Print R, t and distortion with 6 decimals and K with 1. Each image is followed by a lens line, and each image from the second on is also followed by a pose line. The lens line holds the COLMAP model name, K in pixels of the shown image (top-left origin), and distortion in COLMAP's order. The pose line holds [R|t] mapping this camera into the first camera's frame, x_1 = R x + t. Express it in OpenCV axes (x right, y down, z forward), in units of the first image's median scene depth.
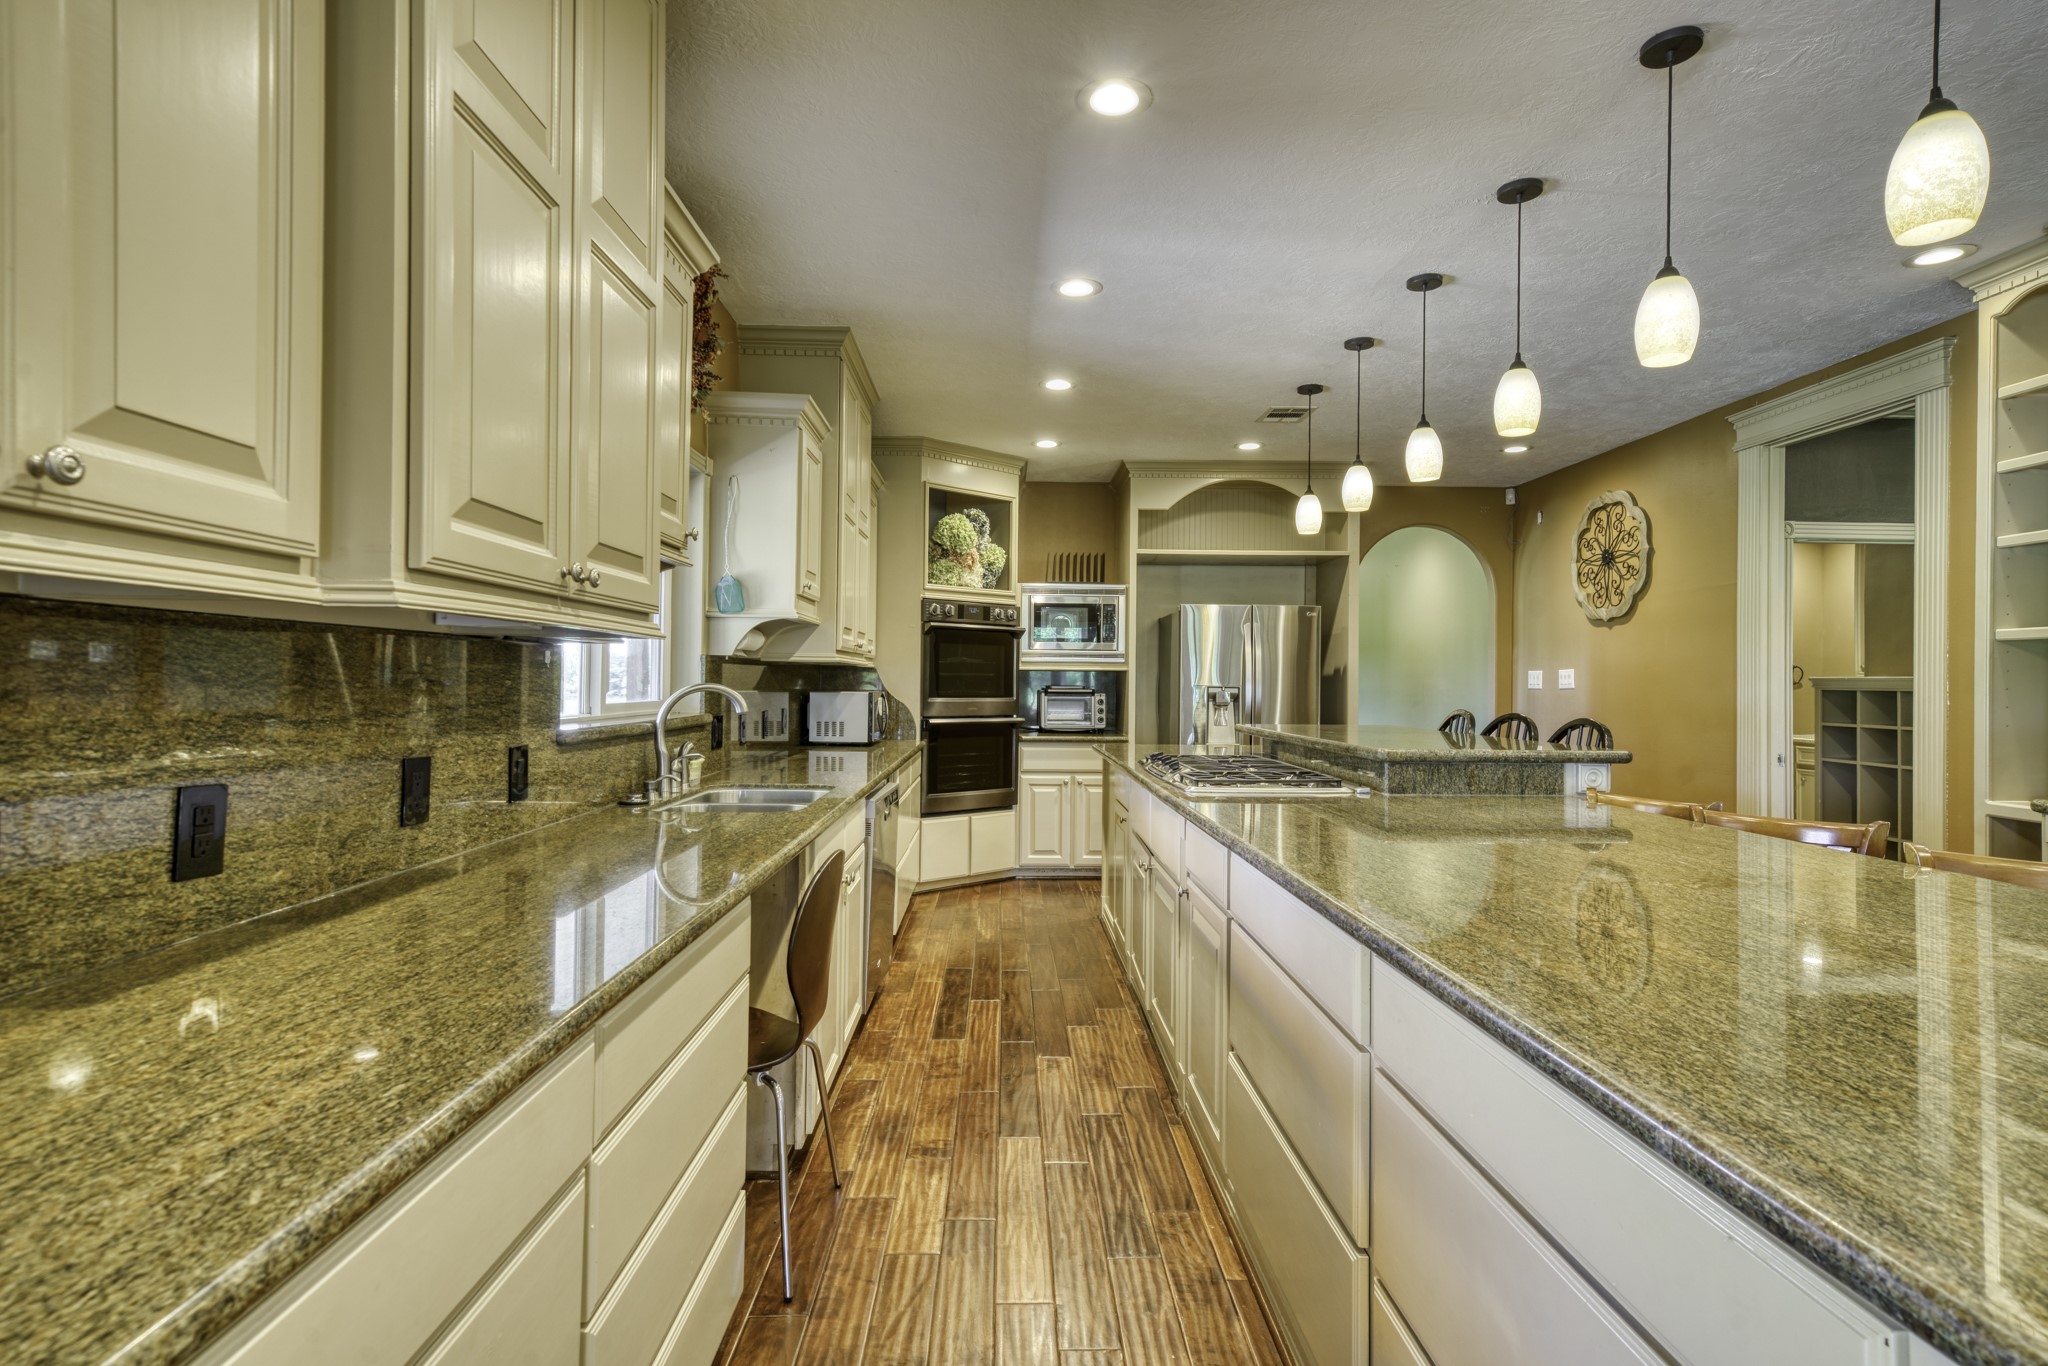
lens RADIAL K [[1015.3, 0, 1026.4], [0, 1015.3, 682.0], [0, 0, 1]] dist [-0.000883, -0.000105]
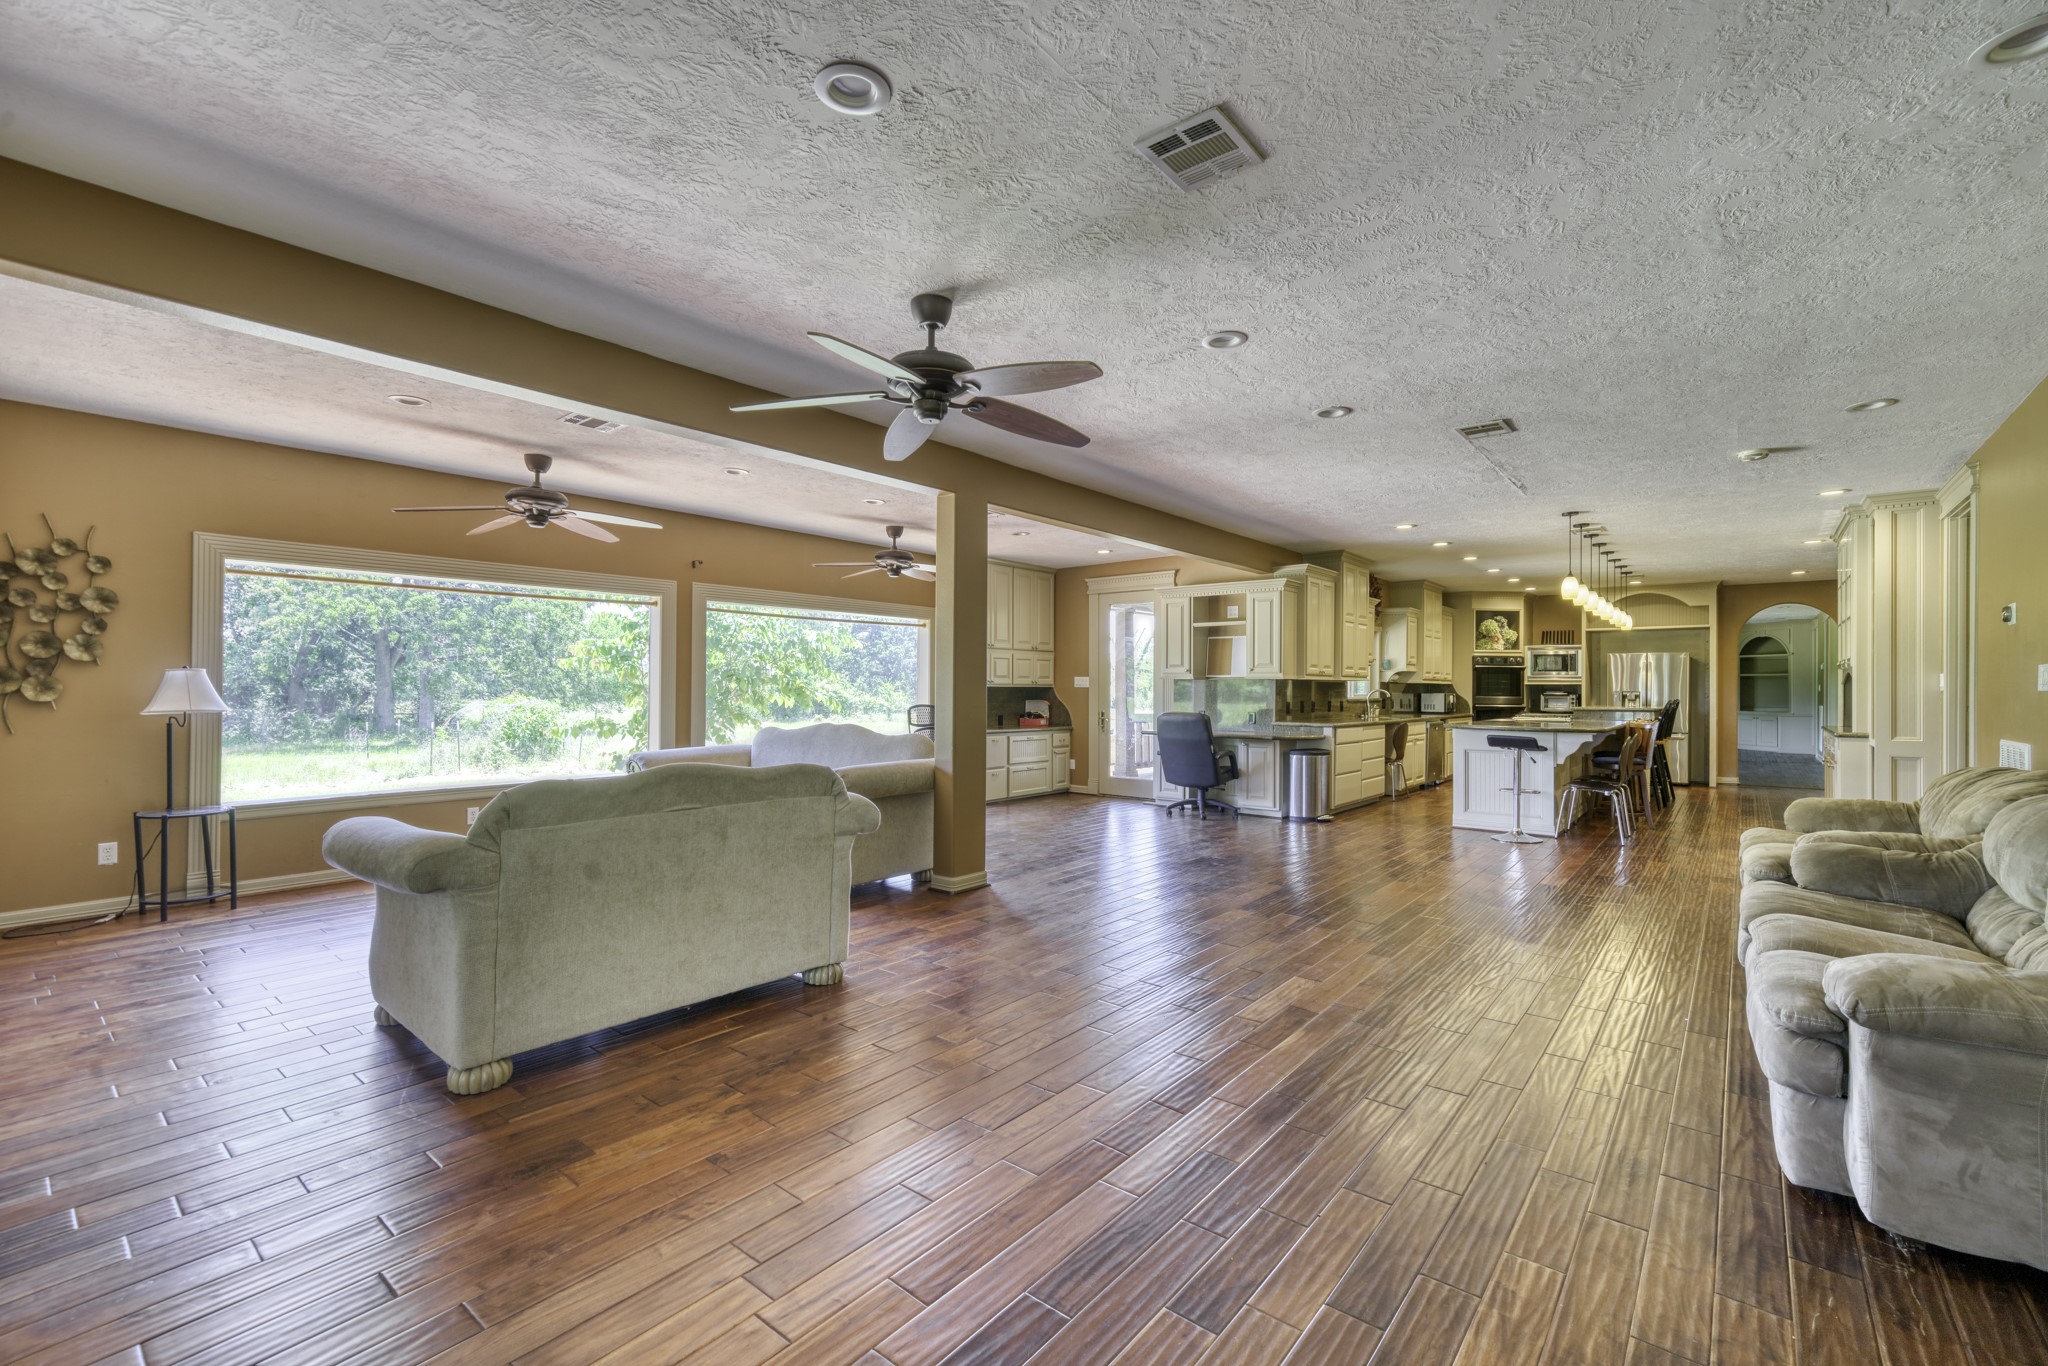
lens RADIAL K [[913.3, 0, 1020.7], [0, 913.3, 686.9], [0, 0, 1]] dist [0.000634, 0.000166]
pose [[0.768304, 0.001448, -0.640083, 0.517685], [-0.004020, 0.999989, -0.002563, 0.002904], [0.640072, 0.004543, 0.768301, -1.531315]]
